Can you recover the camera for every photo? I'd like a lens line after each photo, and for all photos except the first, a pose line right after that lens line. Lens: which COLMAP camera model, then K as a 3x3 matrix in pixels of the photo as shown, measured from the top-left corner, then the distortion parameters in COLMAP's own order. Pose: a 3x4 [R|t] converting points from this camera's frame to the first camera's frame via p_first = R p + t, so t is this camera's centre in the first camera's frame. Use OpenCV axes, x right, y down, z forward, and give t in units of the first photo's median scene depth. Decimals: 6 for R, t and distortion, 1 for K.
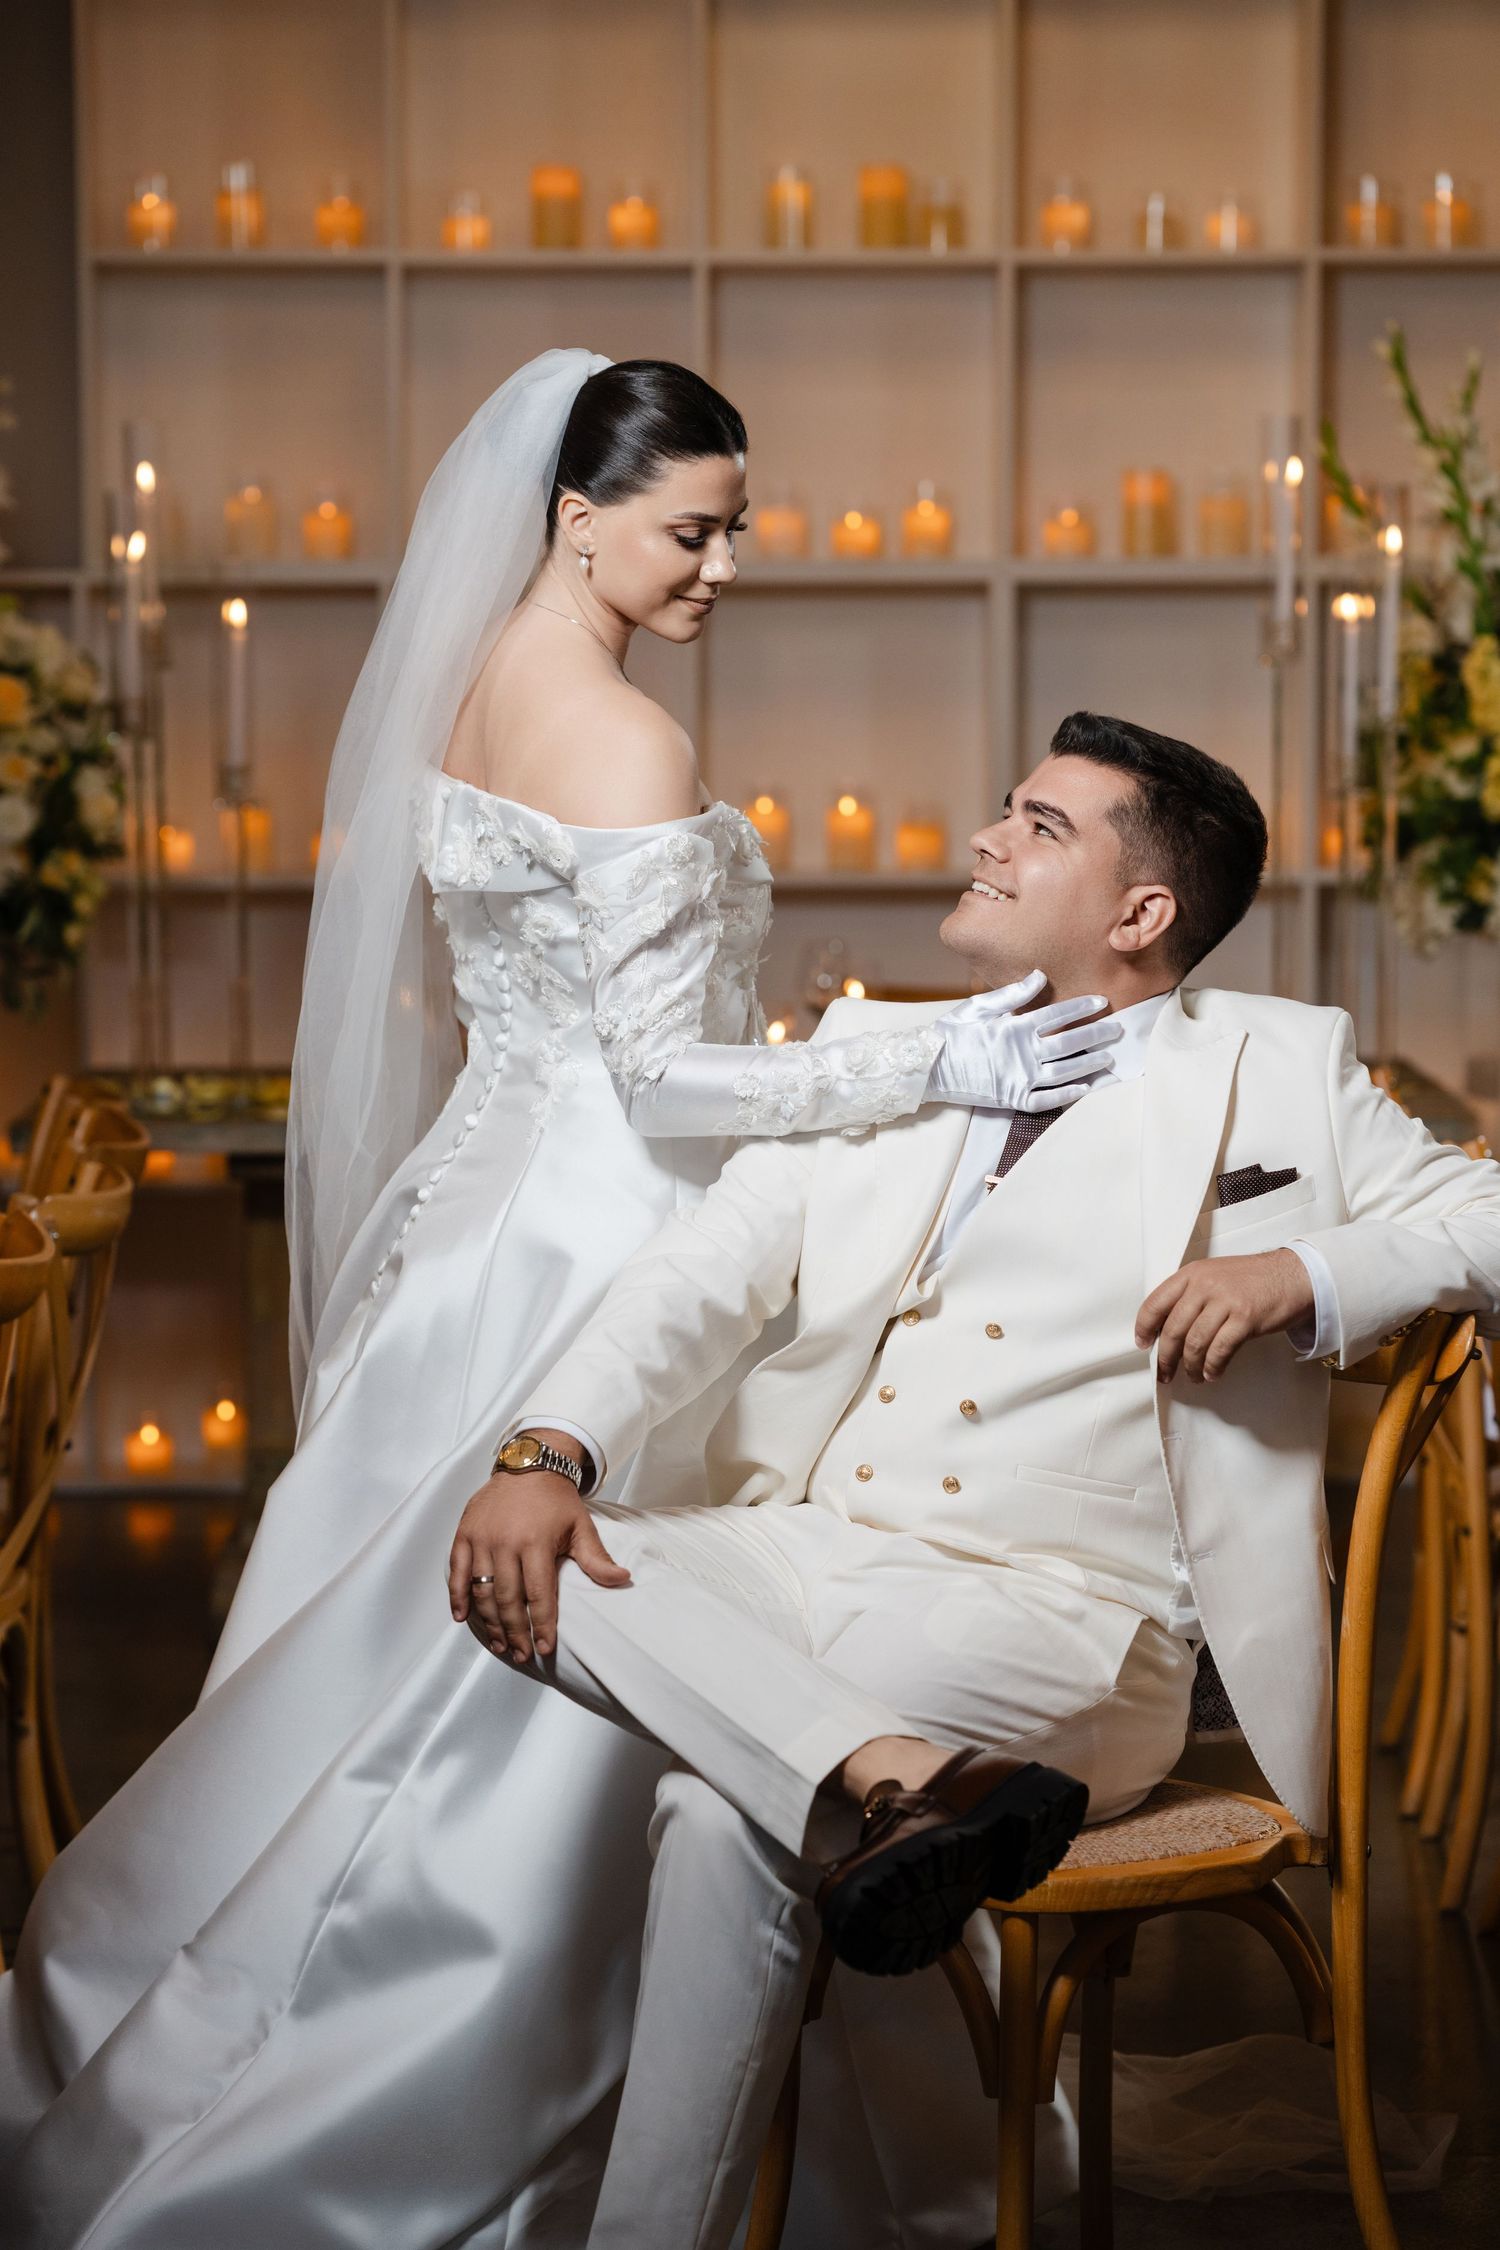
lens RADIAL K [[5500.9, 0, 760.6], [0, 5500.9, 1181.0], [0, 0, 1]] dist [0.020294, -0.055608]
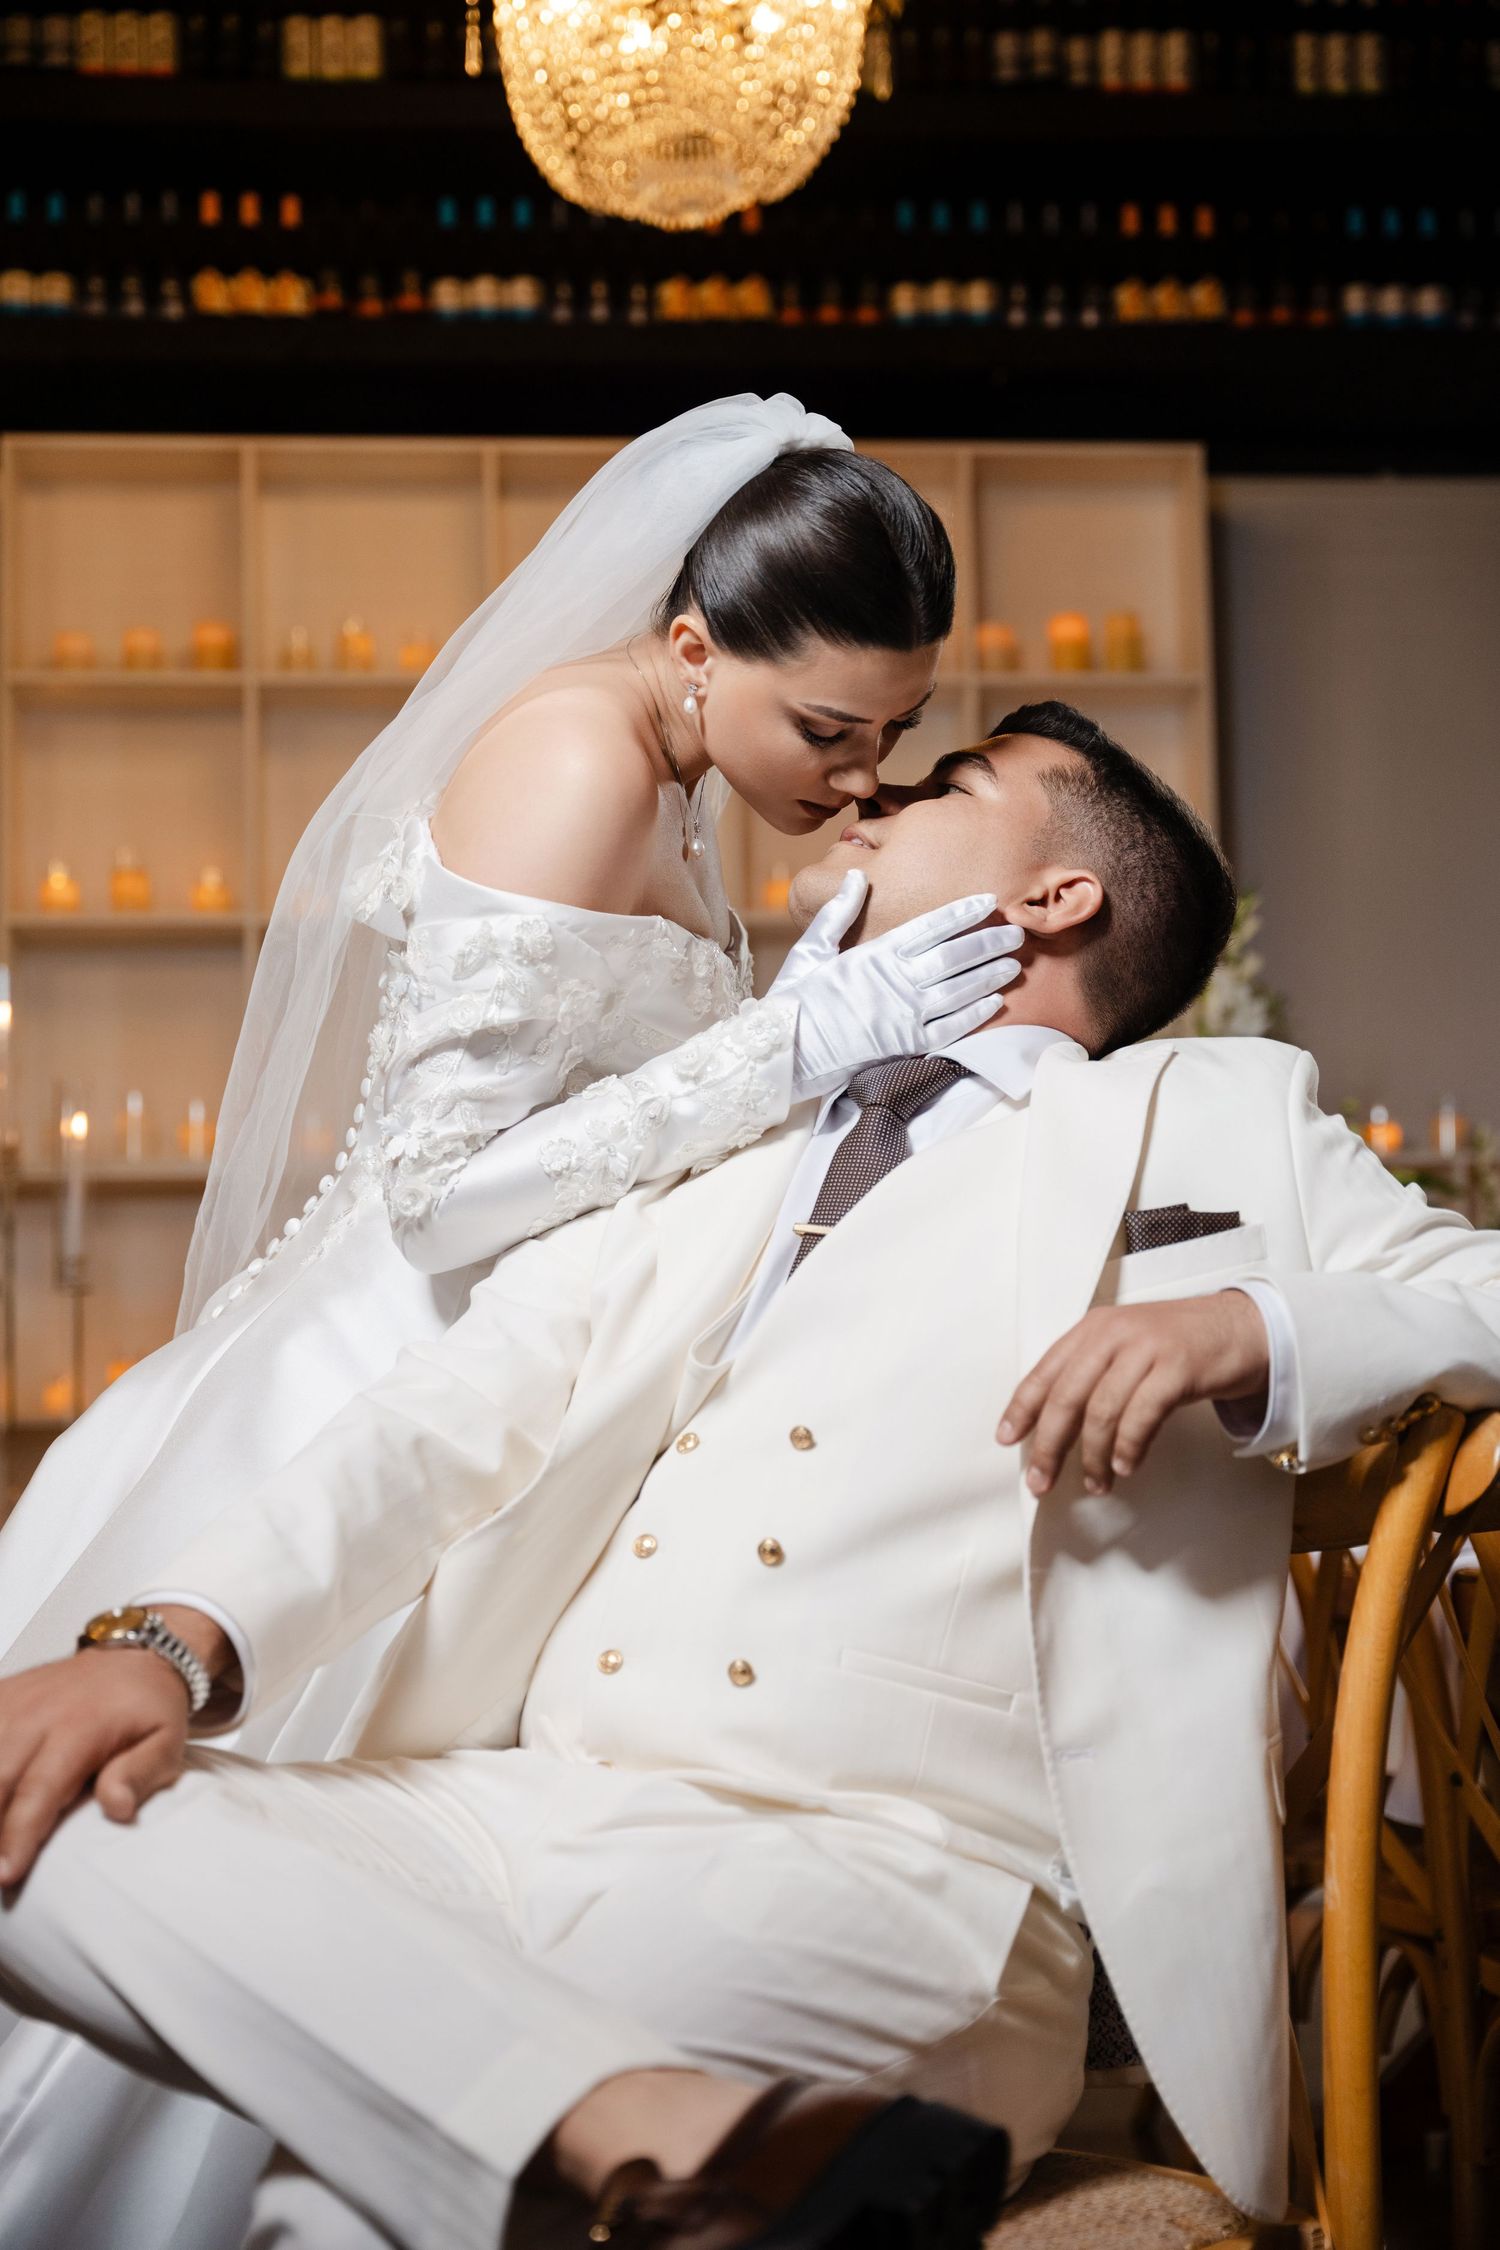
lens RADIAL K [[3138.6, 0, 750.0], [0, 3138.6, 1125.0], [0, 0, 1]] dist [0.104259, -0.323879]
pose [[0.998473, -0.009964, 0.054341, 0.008825], [0.021389, 0.976615, -0.213928, 0.039750], [-0.050938, 0.214764, 0.975337, 0.345081]]
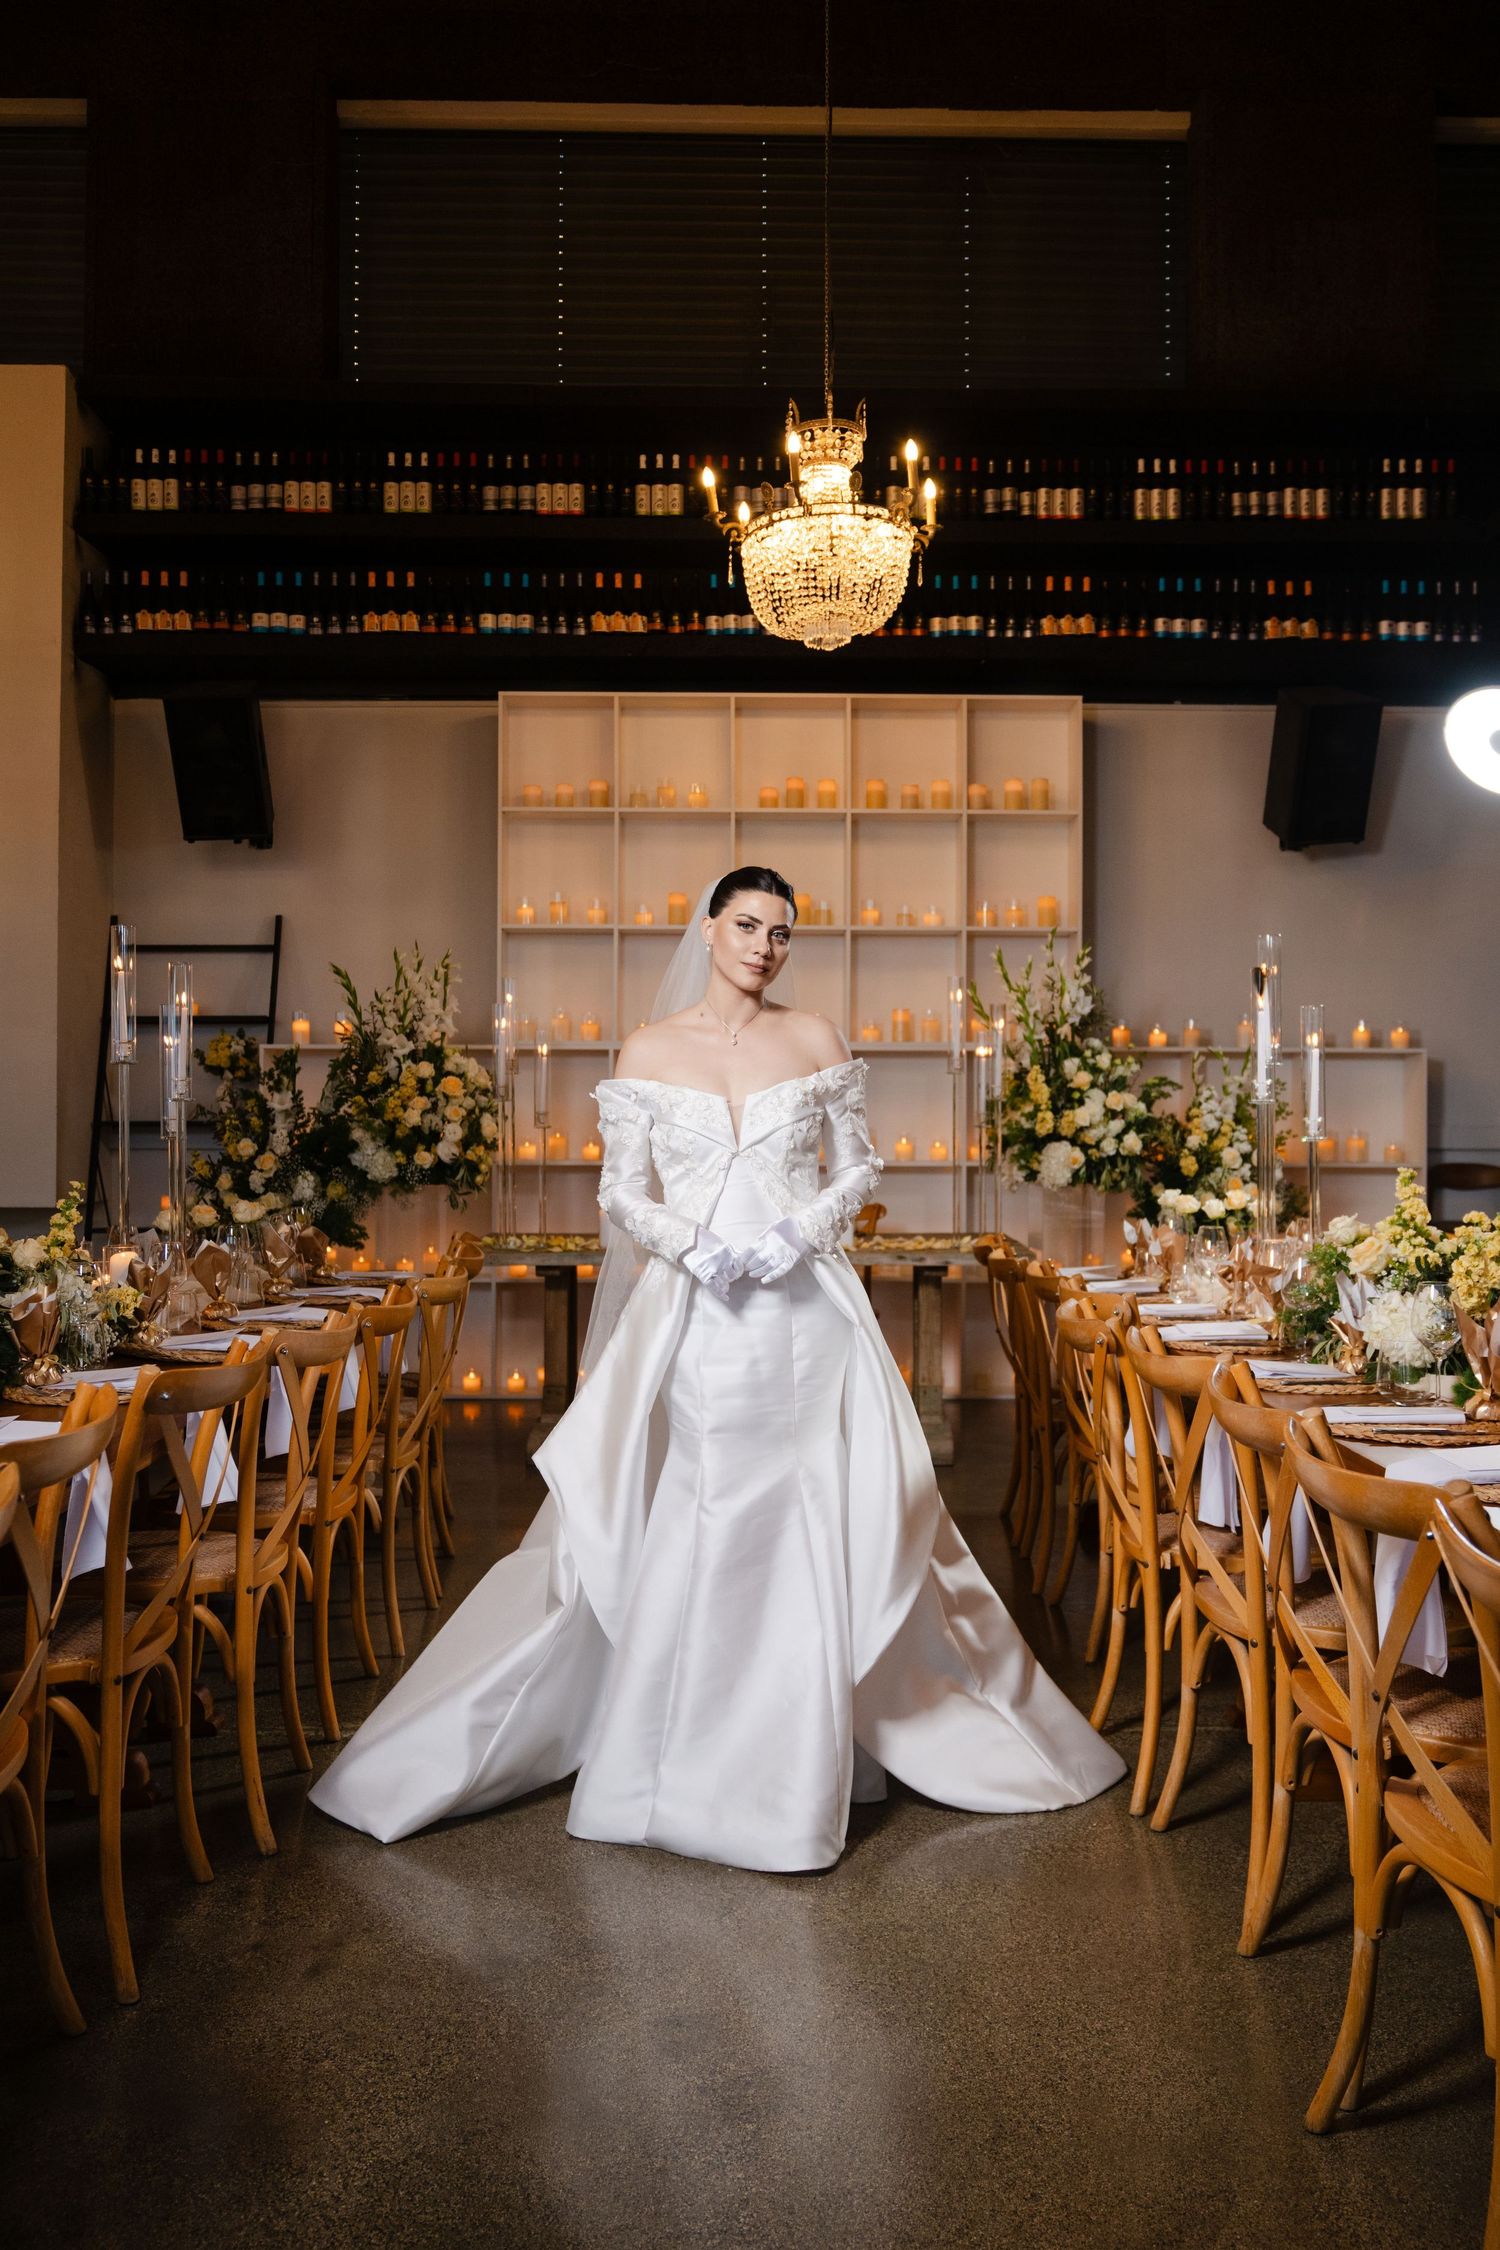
lens RADIAL K [[1772.0, 0, 754.3], [0, 1772.0, 1100.5], [0, 0, 1]] dist [-0.035644, 0.031813]
pose [[0.999948, 0.006530, -0.007818, 0.008099], [-0.007306, 0.994585, -0.103670, 0.002931], [0.007099, 0.103722, 0.994581, 0.187195]]
